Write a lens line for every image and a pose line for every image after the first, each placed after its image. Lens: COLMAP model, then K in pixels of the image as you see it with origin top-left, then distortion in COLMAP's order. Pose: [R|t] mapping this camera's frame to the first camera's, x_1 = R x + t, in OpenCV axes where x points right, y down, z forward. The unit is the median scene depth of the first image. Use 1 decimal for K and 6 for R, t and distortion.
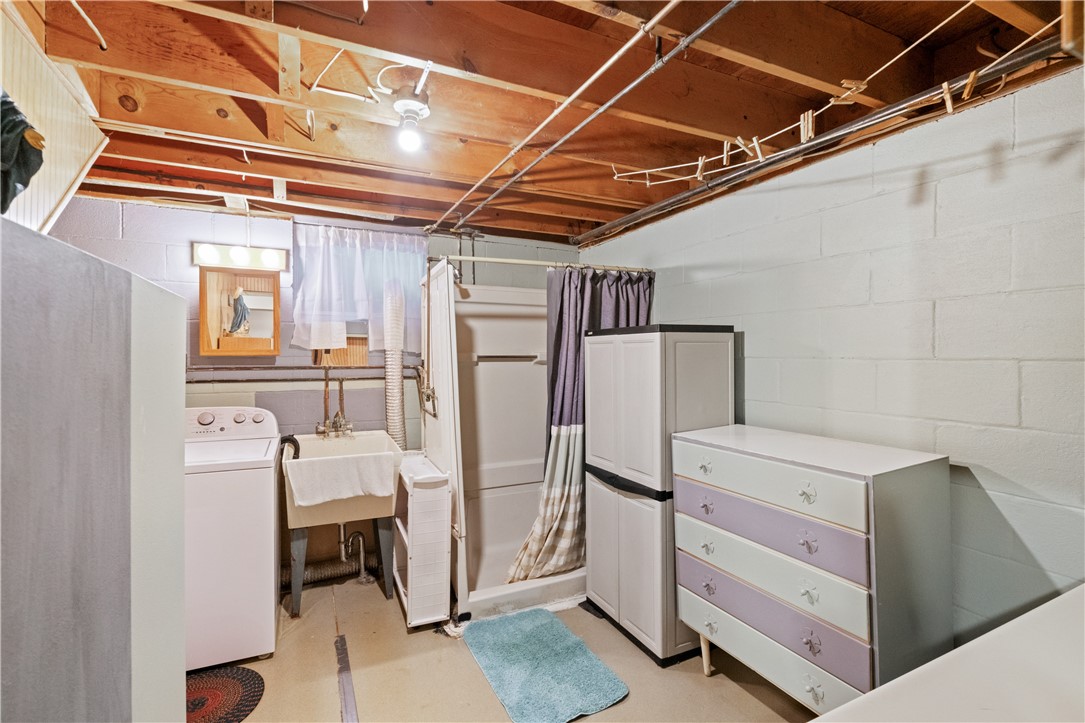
lens RADIAL K [[501.8, 0, 540.9], [0, 501.8, 356.2], [0, 0, 1]] dist [-0.001022, 0.000992]
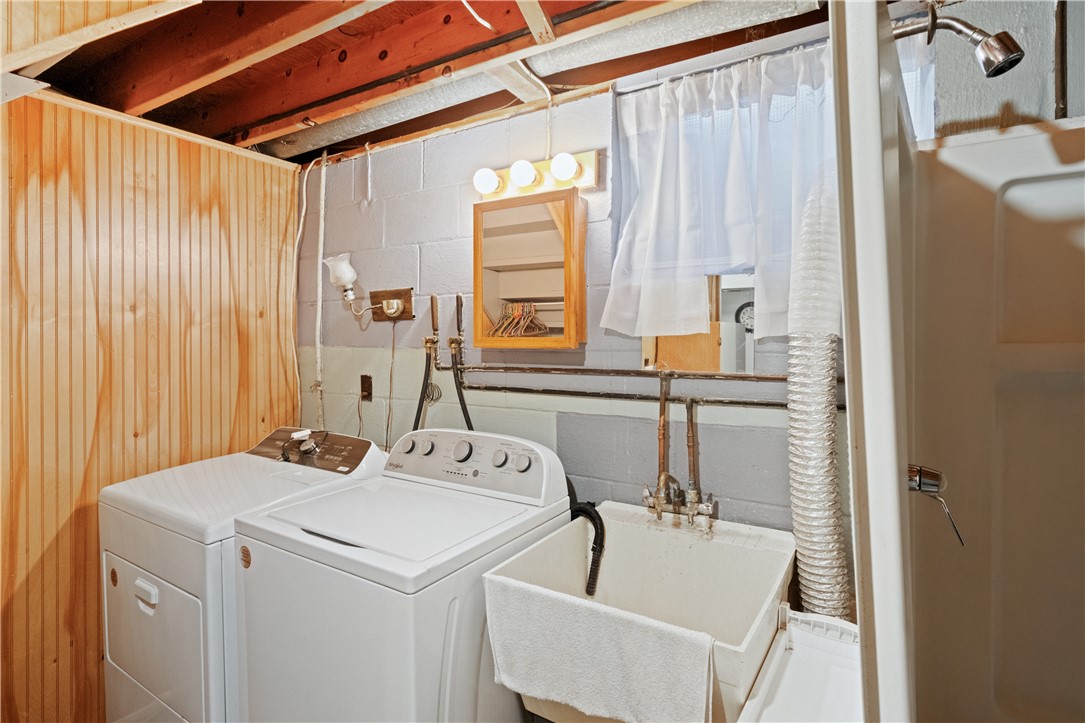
lens RADIAL K [[561.0, 0, 542.3], [0, 561.0, 349.9], [0, 0, 1]] dist [0.014072, 0.000213]
pose [[0.515097, 0.007094, -0.857103, -0.027326], [-0.007409, 0.999965, 0.003824, -0.001592], [0.857100, 0.004380, 0.515131, 0.627266]]
